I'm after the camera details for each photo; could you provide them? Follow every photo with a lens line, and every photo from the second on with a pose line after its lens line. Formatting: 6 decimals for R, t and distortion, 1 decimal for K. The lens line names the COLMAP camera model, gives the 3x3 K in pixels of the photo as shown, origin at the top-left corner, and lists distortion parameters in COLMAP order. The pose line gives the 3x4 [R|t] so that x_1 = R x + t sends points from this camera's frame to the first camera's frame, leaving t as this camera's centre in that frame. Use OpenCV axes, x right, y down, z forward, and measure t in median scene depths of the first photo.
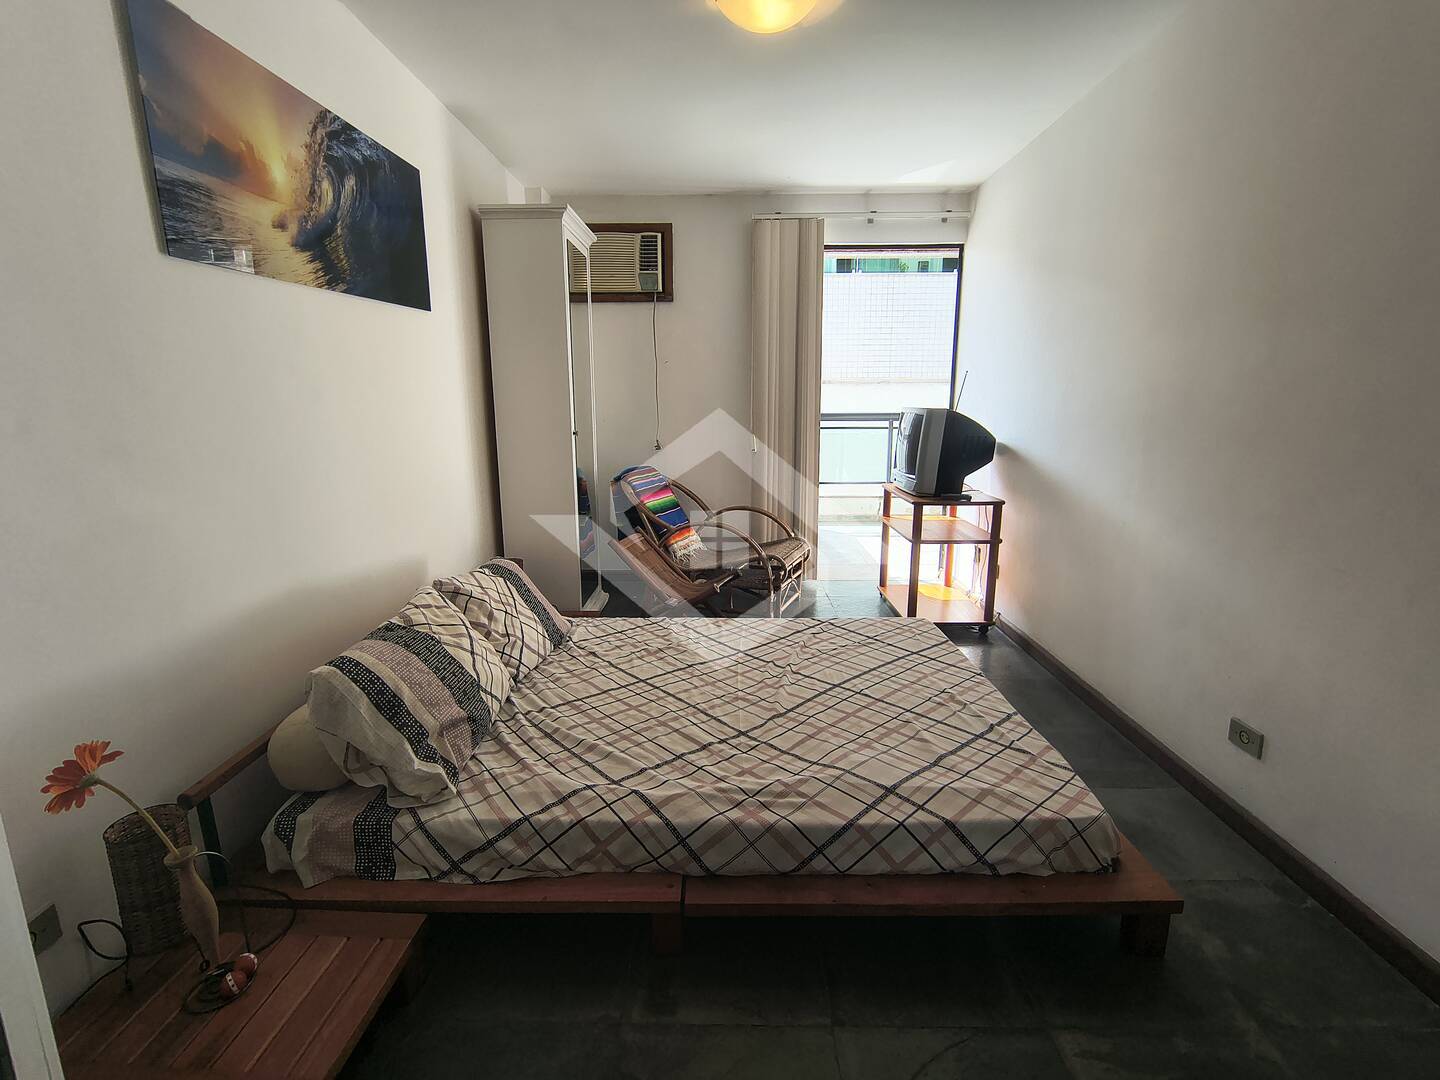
lens RADIAL K [[671.3, 0, 721.6], [0, 671.3, 538.9], [0, 0, 1]] dist [-0.006736, 0.001254]
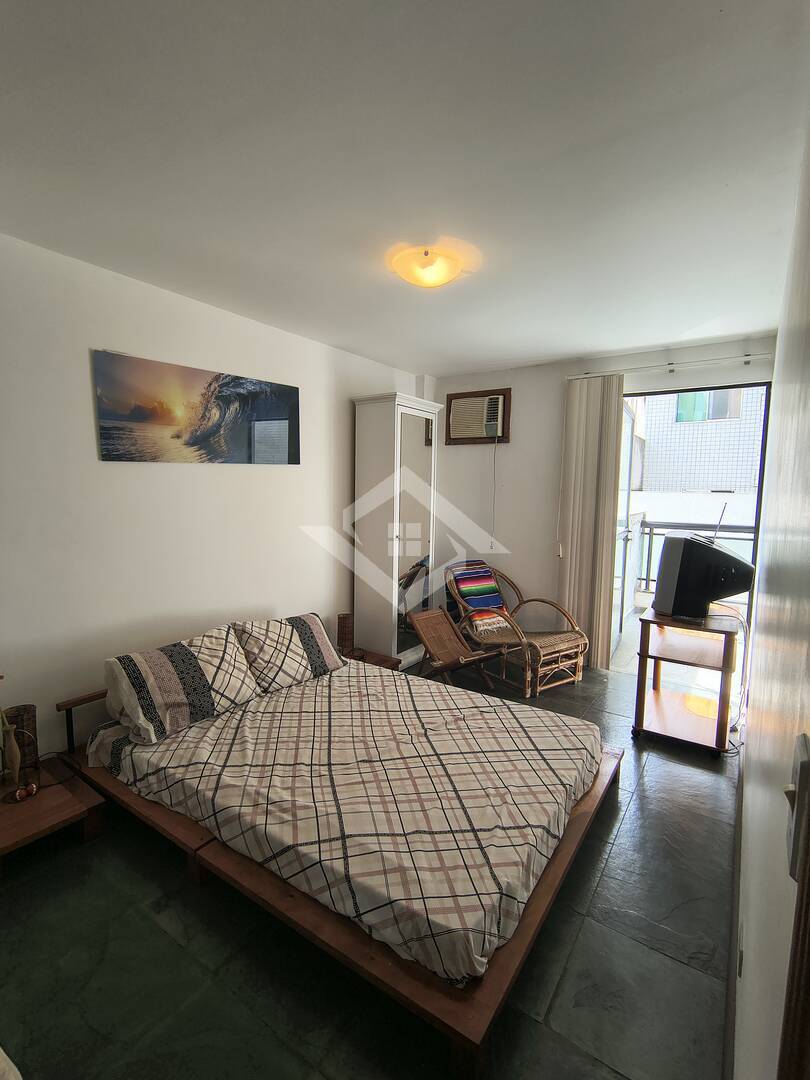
lens RADIAL K [[503.5, 0, 405.0], [0, 503.5, 540.0], [0, 0, 1]] dist [-0.006736, 0.001254]
pose [[0.832868, 0.075185, -0.548342, 0.657405], [-0.132570, 0.988990, -0.065755, -0.125128], [0.537361, 0.127459, 0.833665, 0.115722]]
